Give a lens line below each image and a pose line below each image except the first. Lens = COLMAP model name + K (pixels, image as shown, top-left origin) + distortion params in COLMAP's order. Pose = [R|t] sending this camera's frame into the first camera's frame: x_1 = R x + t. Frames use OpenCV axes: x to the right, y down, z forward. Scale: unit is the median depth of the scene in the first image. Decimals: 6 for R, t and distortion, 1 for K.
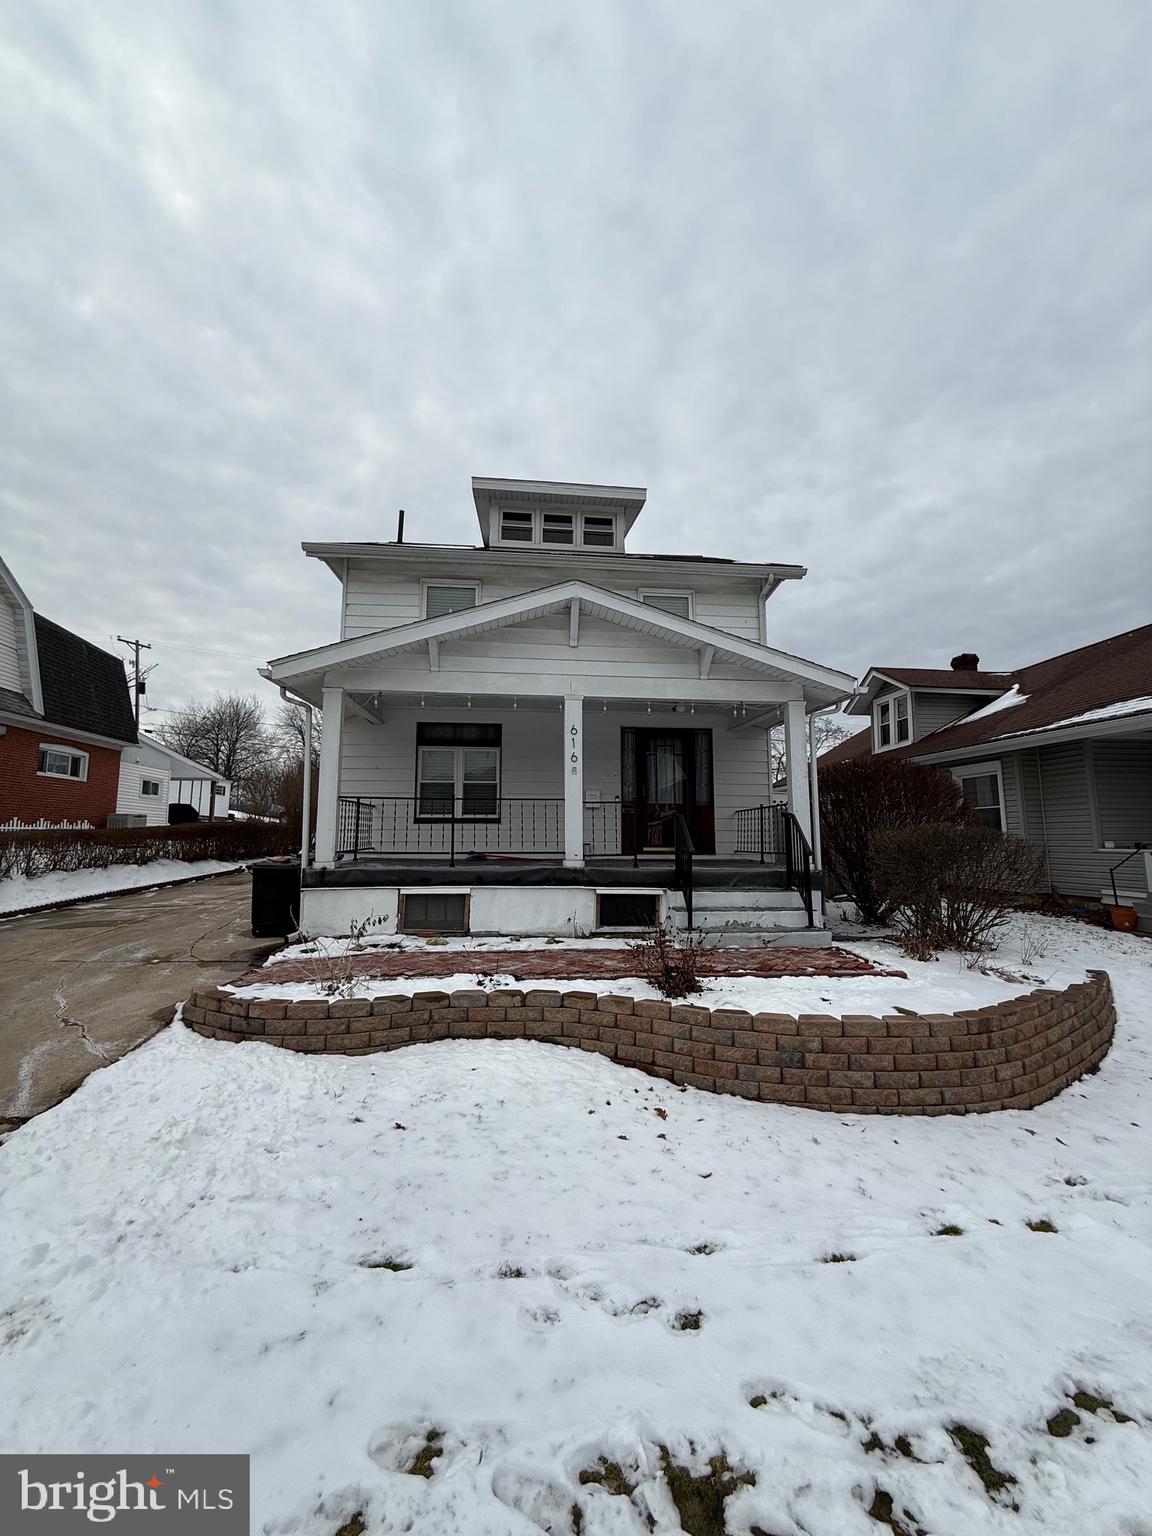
lens RADIAL K [[613.2, 0, 576.0], [0, 613.2, 768.0], [0, 0, 1]] dist [-0.001212, 0.000281]
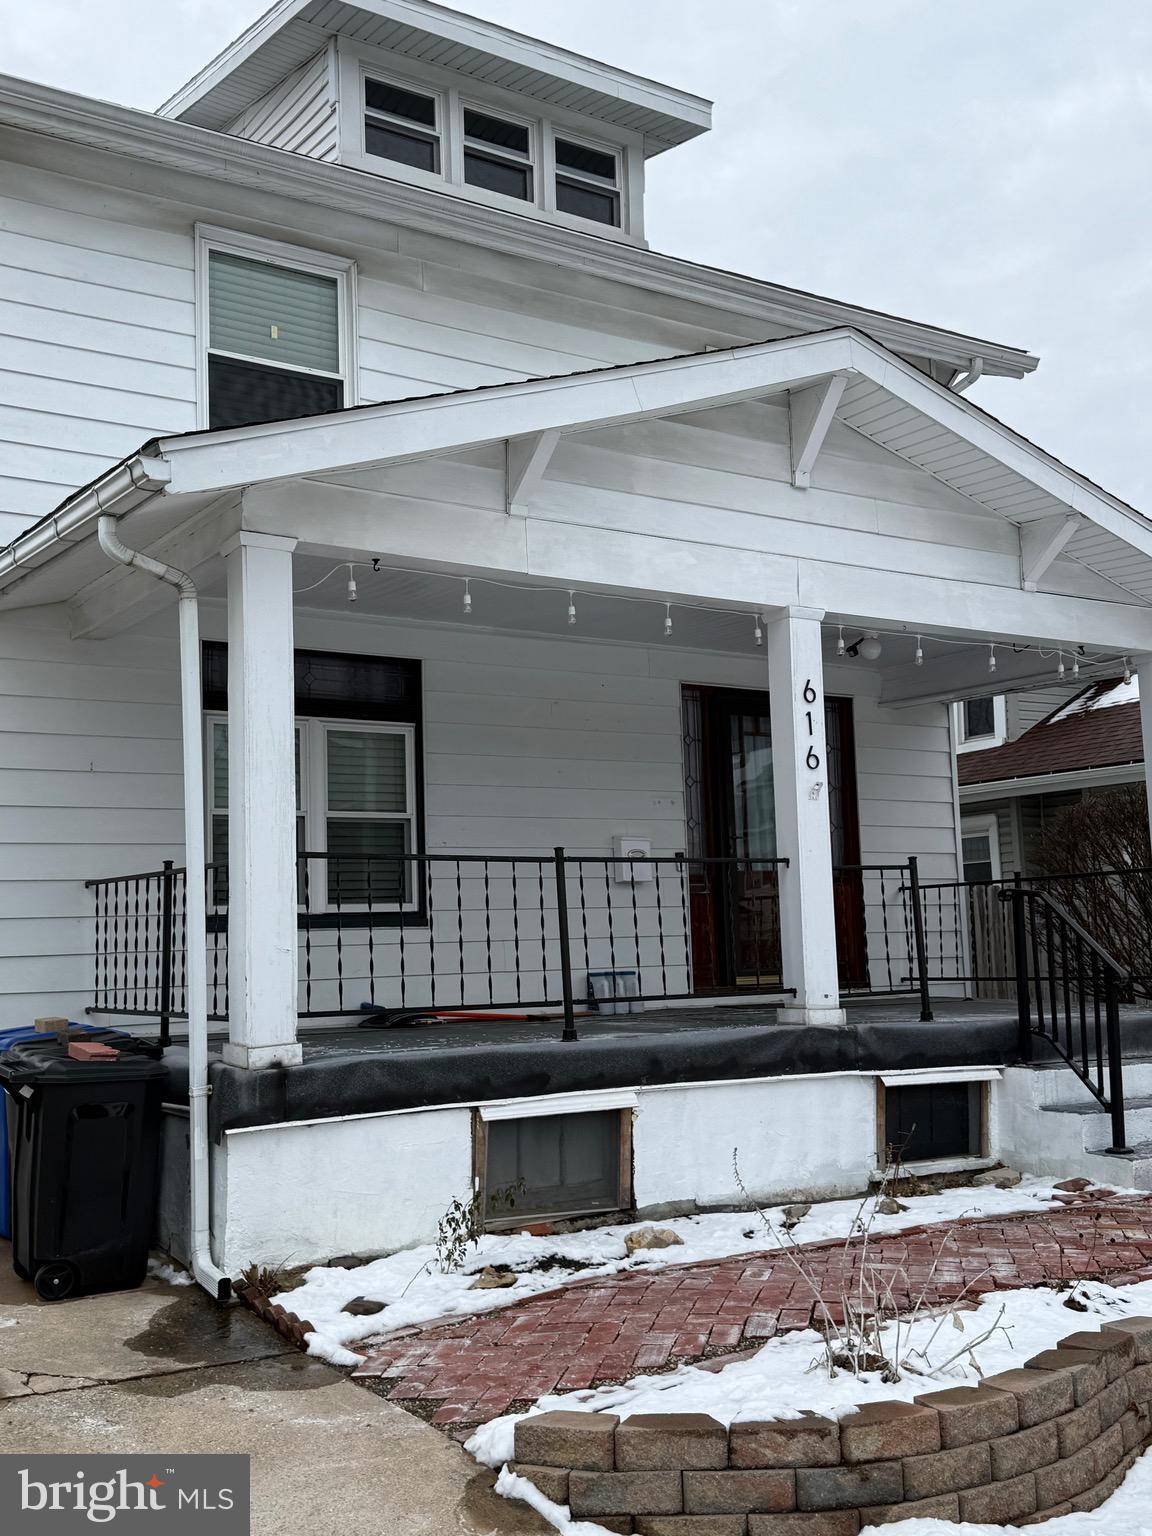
lens RADIAL K [[1575.1, 0, 592.7], [0, 1575.1, 768.1], [0, 0, 1]] dist [0.152348, -0.317839]
pose [[0.883197, 0.026418, 0.468257, -0.643813], [-0.022275, 0.999648, -0.014385, 0.008047], [-0.468472, 0.002274, 0.883475, 0.134052]]
